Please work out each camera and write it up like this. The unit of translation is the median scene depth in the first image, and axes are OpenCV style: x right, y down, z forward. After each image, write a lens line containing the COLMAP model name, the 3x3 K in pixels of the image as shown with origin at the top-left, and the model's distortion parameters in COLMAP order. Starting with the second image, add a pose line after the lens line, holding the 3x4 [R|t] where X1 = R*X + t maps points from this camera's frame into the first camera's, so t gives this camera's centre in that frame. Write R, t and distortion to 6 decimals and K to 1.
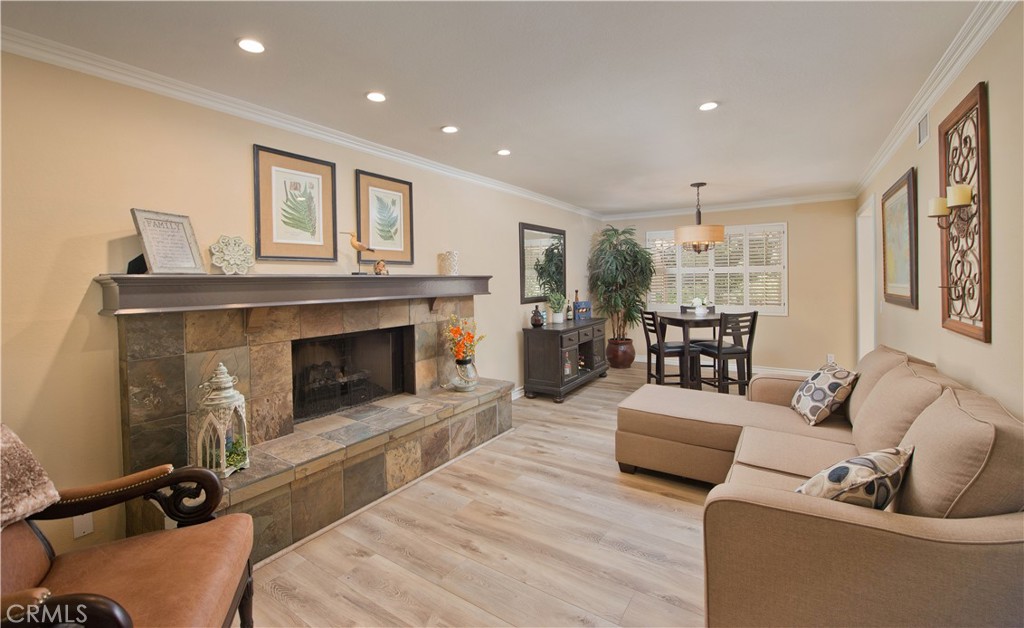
lens RADIAL K [[424.7, 0, 491.4], [0, 424.7, 283.6], [0, 0, 1]] dist [-0.018864, -0.000238]
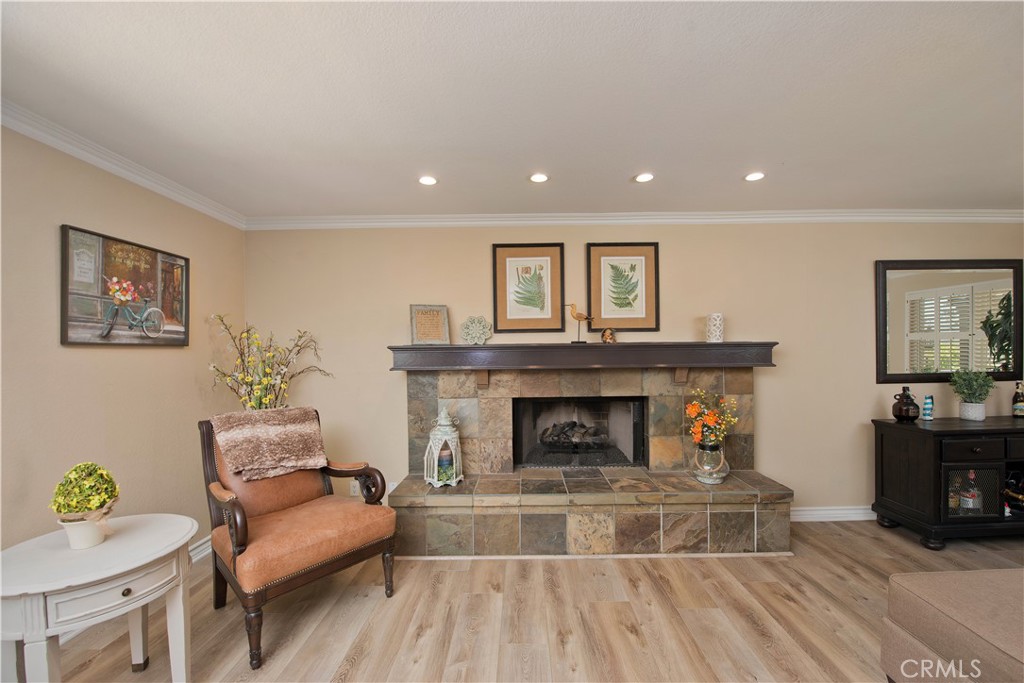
lens RADIAL K [[404.2, 0, 517.3], [0, 404.2, 353.2], [0, 0, 1]] dist [-0.019317, -0.000223]
pose [[0.573570, 0.013589, -0.819044, 0.432268], [-0.003258, 0.999892, 0.014308, -0.010151], [0.819150, -0.005539, 0.573552, 0.295156]]
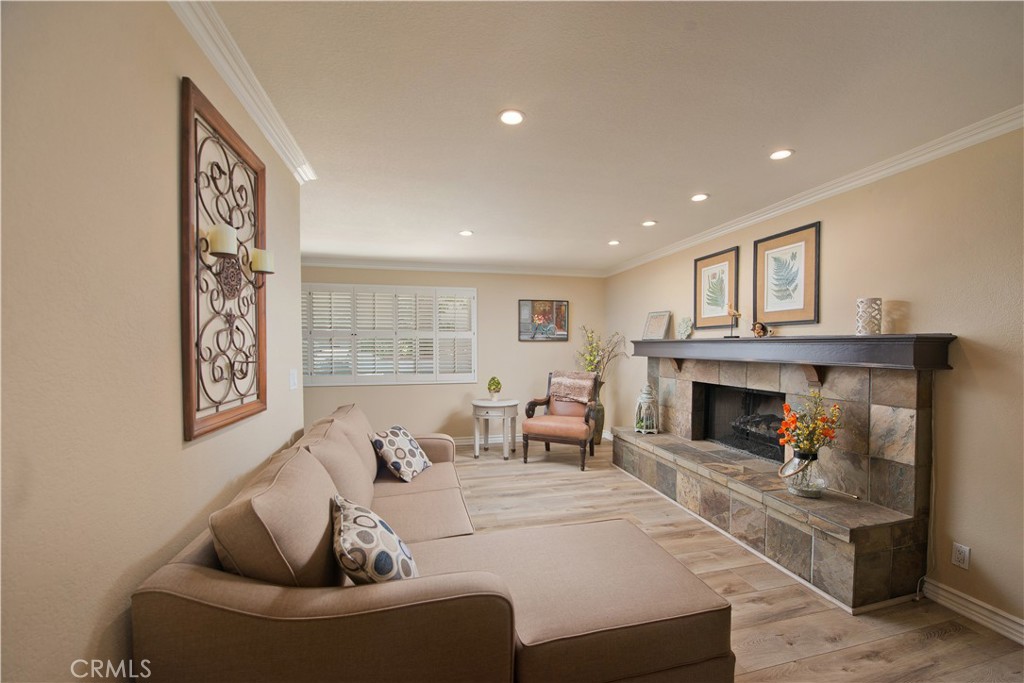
lens RADIAL K [[404.2, 0, 517.3], [0, 404.2, 353.2], [0, 0, 1]] dist [-0.019317, -0.000223]
pose [[-0.655139, 0.032156, -0.754824, 0.926352], [0.007705, 0.999326, 0.035884, -0.023262], [0.755469, 0.017694, -0.654946, 1.289618]]
